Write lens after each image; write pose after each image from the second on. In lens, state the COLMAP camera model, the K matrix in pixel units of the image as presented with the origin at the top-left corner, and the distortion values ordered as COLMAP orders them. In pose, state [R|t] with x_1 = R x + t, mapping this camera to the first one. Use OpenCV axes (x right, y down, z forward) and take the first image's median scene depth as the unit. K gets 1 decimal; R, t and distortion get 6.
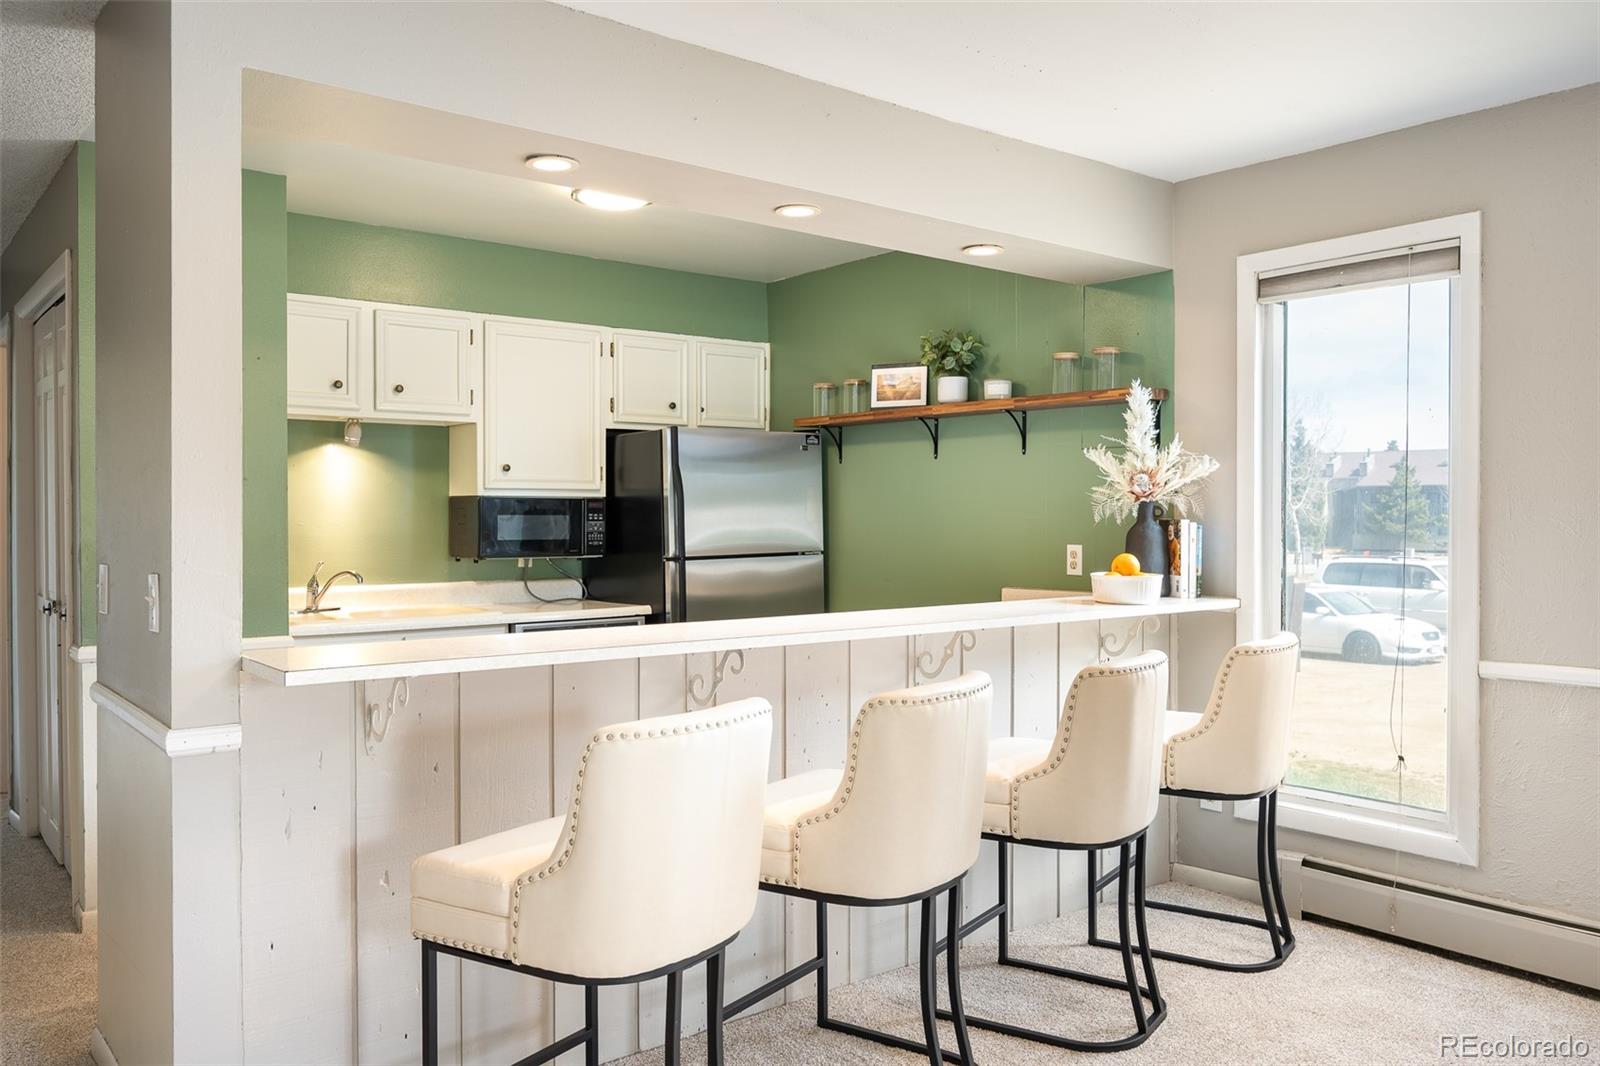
lens RADIAL K [[1219.5, 0, 802.8], [0, 1219.5, 521.7], [0, 0, 1]] dist [-0.005612, -0.001600]
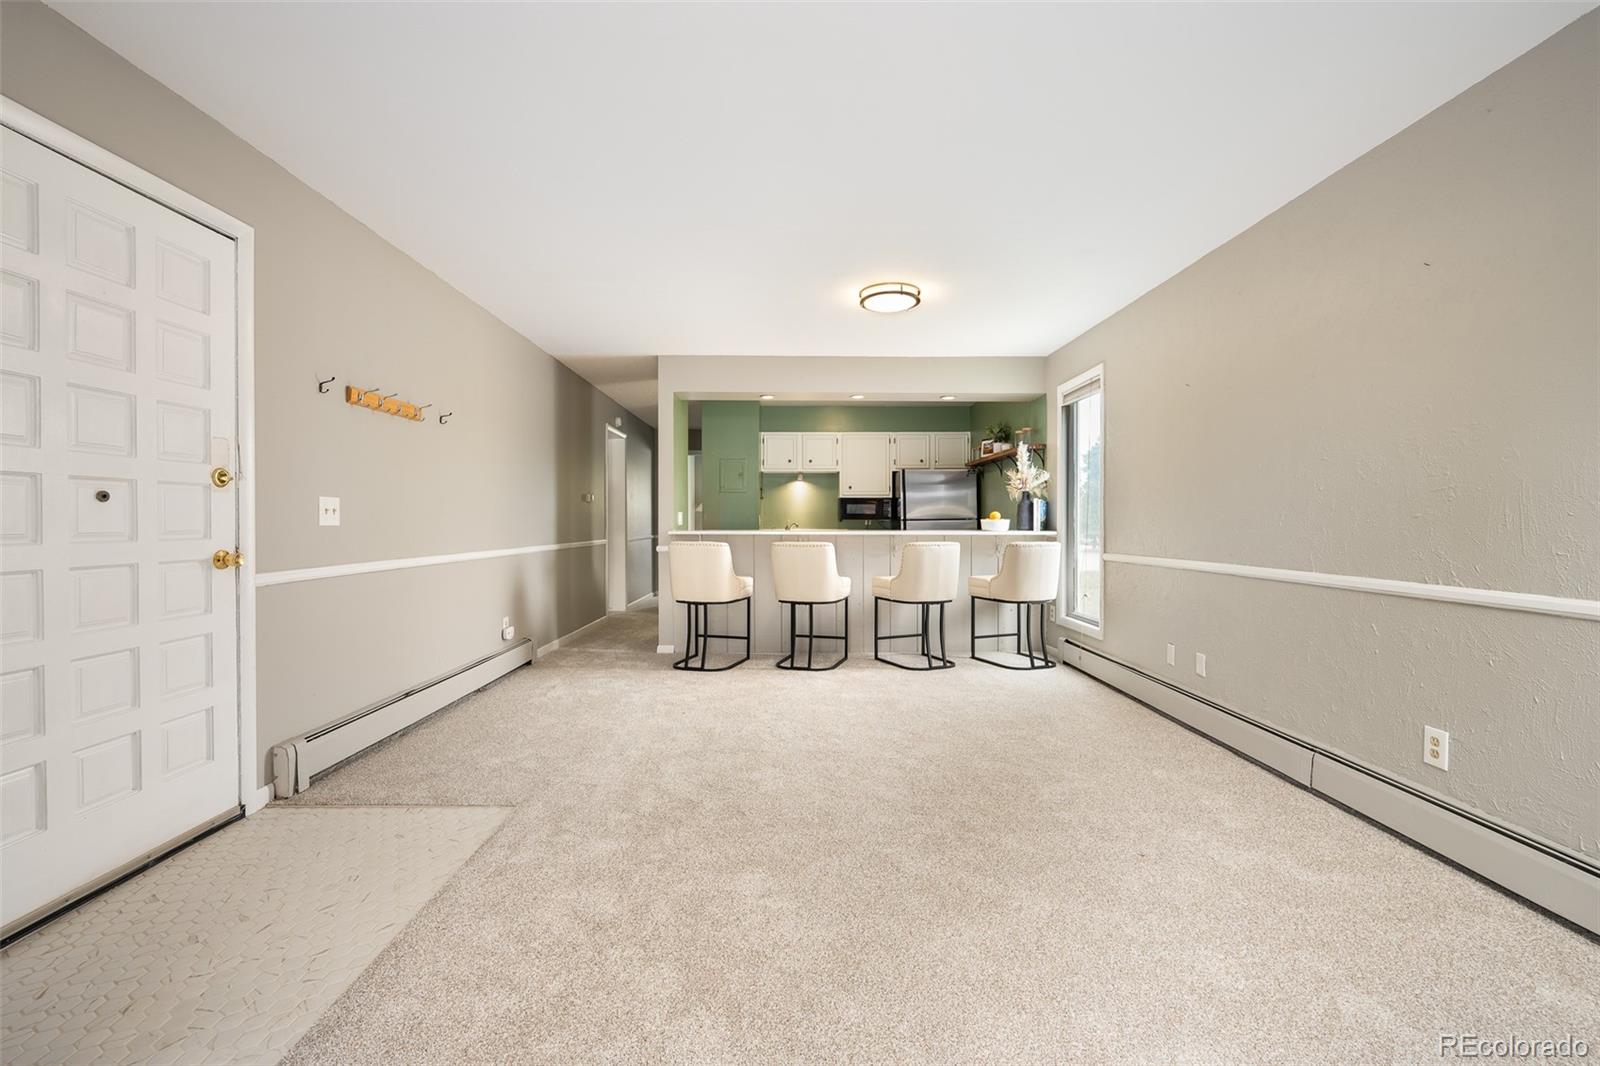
lens RADIAL K [[666.9, 0, 800.0], [0, 666.9, 524.6], [0, 0, 1]] dist [-0.001280, -0.000147]
pose [[0.787036, 0.002668, -0.616902, 0.619511], [-0.003632, 0.999993, -0.000309, 0.042501], [0.616897, 0.002484, 0.787040, -0.264384]]
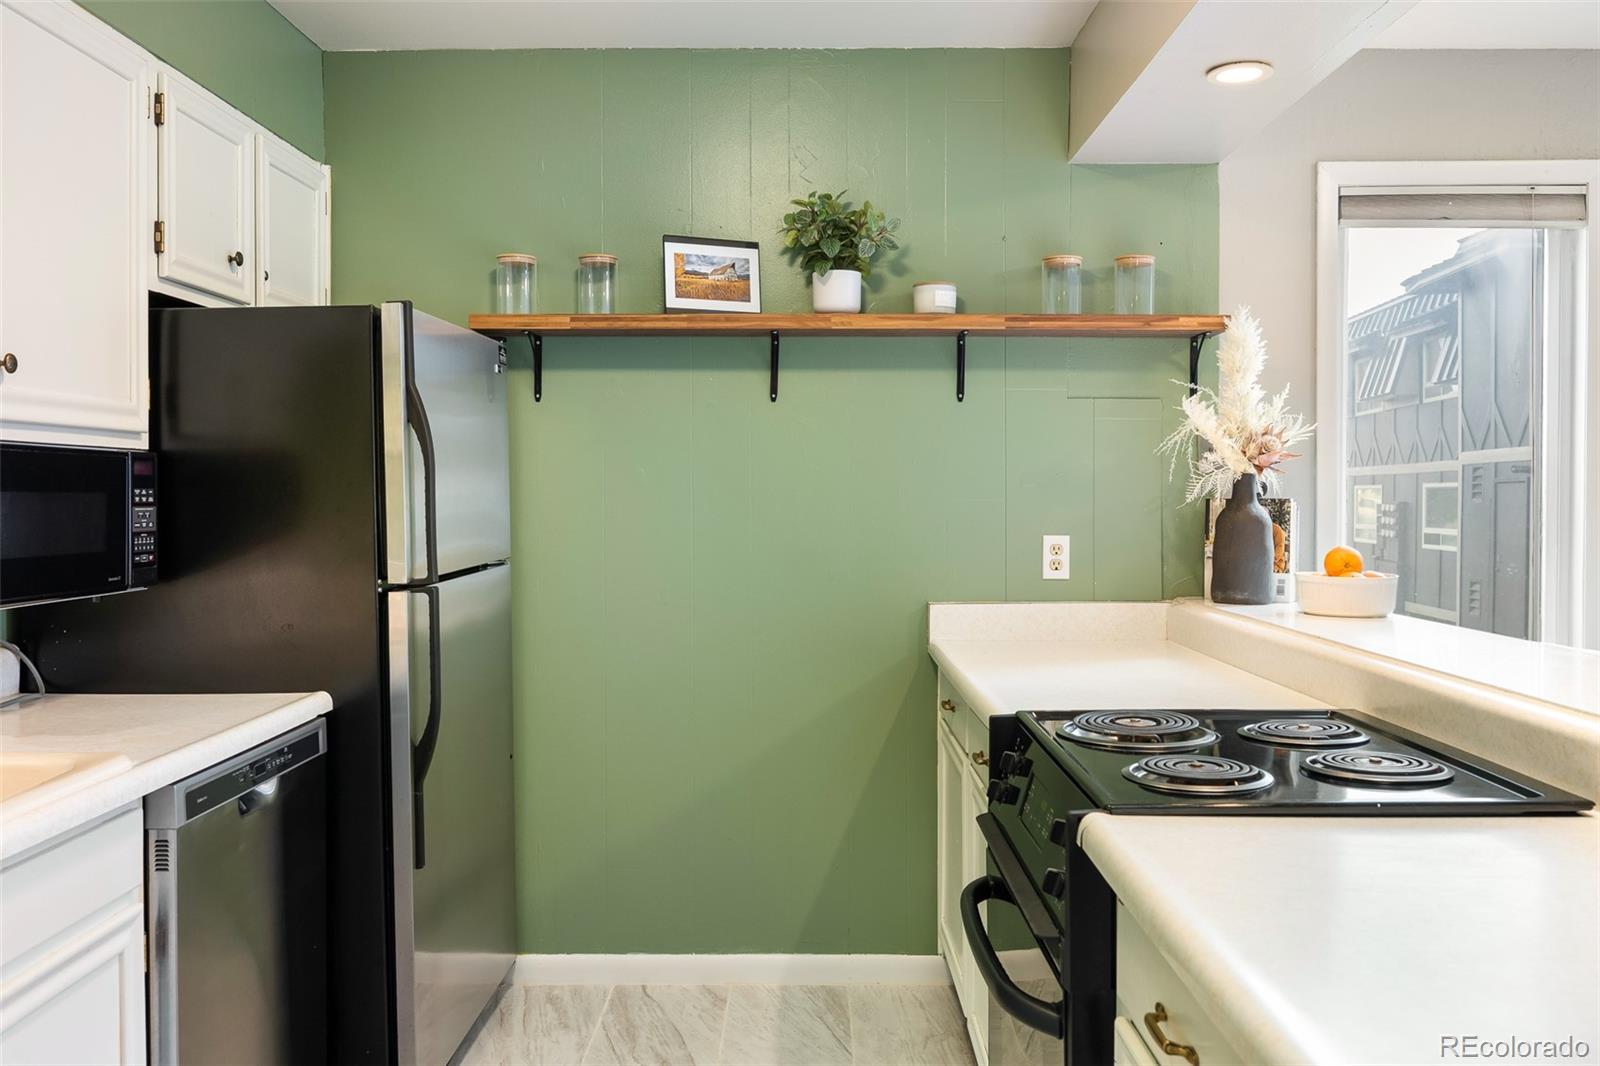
lens RADIAL K [[1313.9, 0, 796.3], [0, 1313.9, 506.4], [0, 0, 1]] dist [-0.015209, 0.023504]
pose [[0.639318, -0.007417, 0.768907, -0.410602], [0.003395, 0.999971, 0.006823, -0.002971], [-0.768935, -0.001752, 0.639324, 0.585929]]
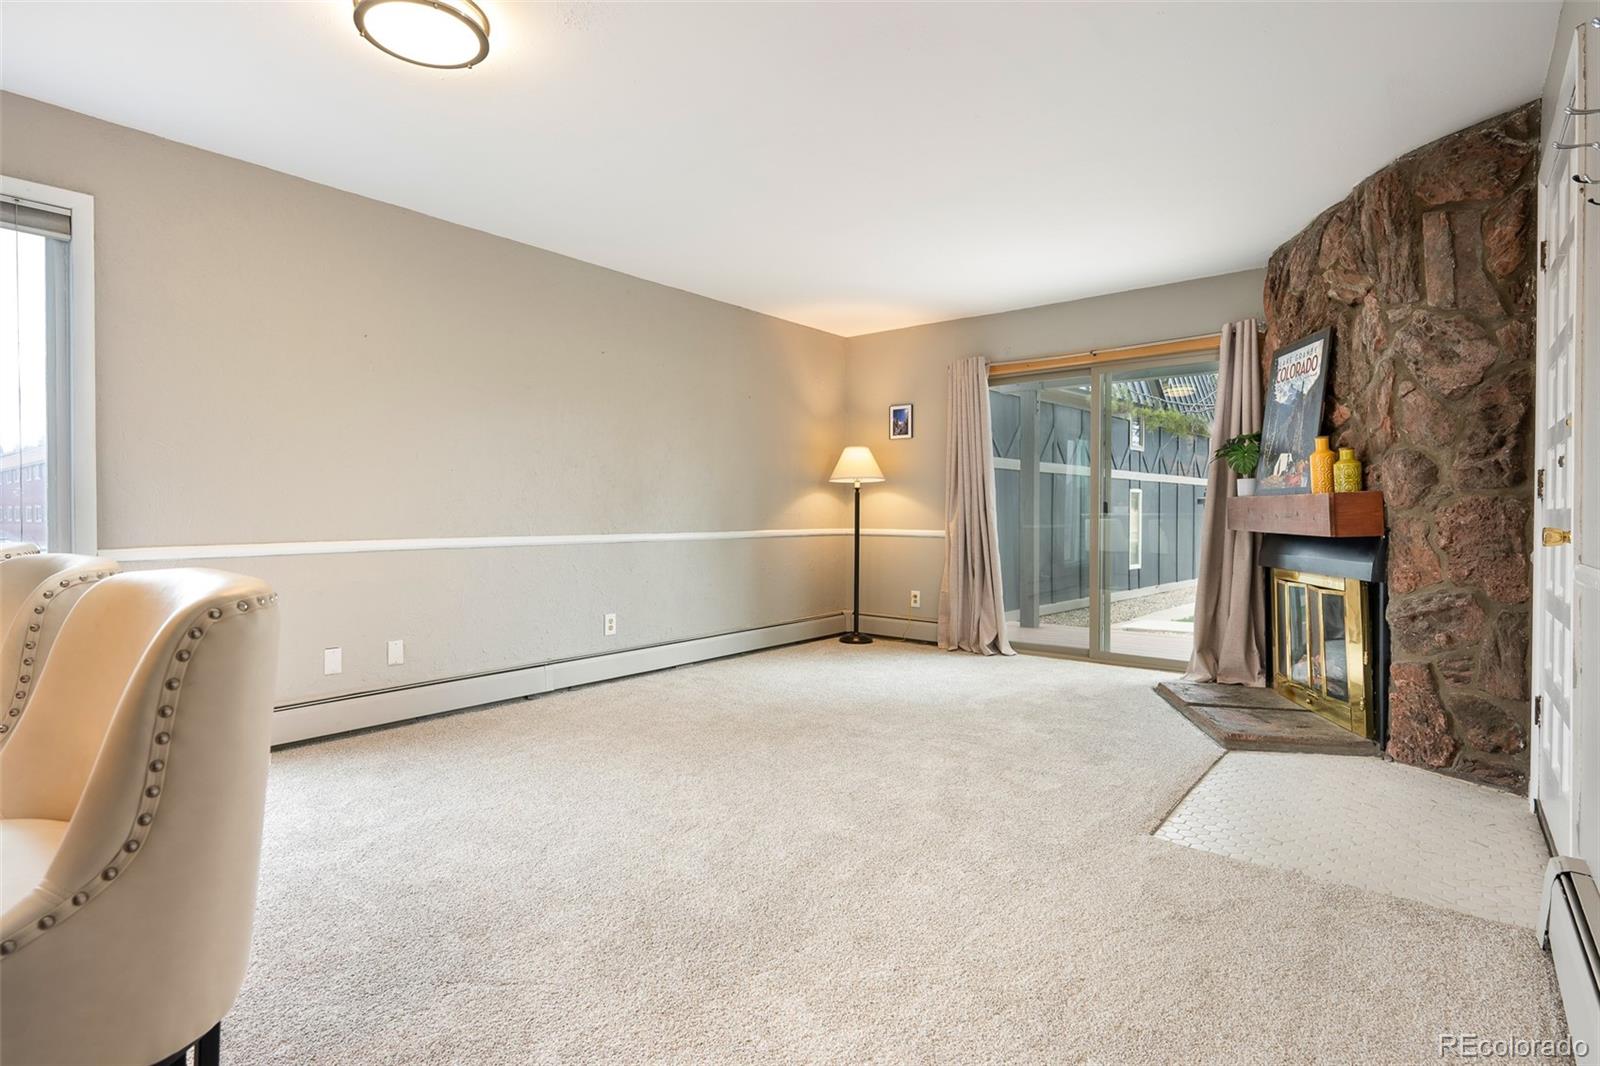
lens RADIAL K [[818.1, 0, 799.9], [0, 818.1, 512.2], [0, 0, 1]] dist [0.021269, -0.000664]
pose [[-0.208940, 0.000234, 0.977928, -0.316735], [0.002462, 0.999997, 0.000286, 0.054592], [-0.977925, 0.002467, -0.208940, 0.318687]]
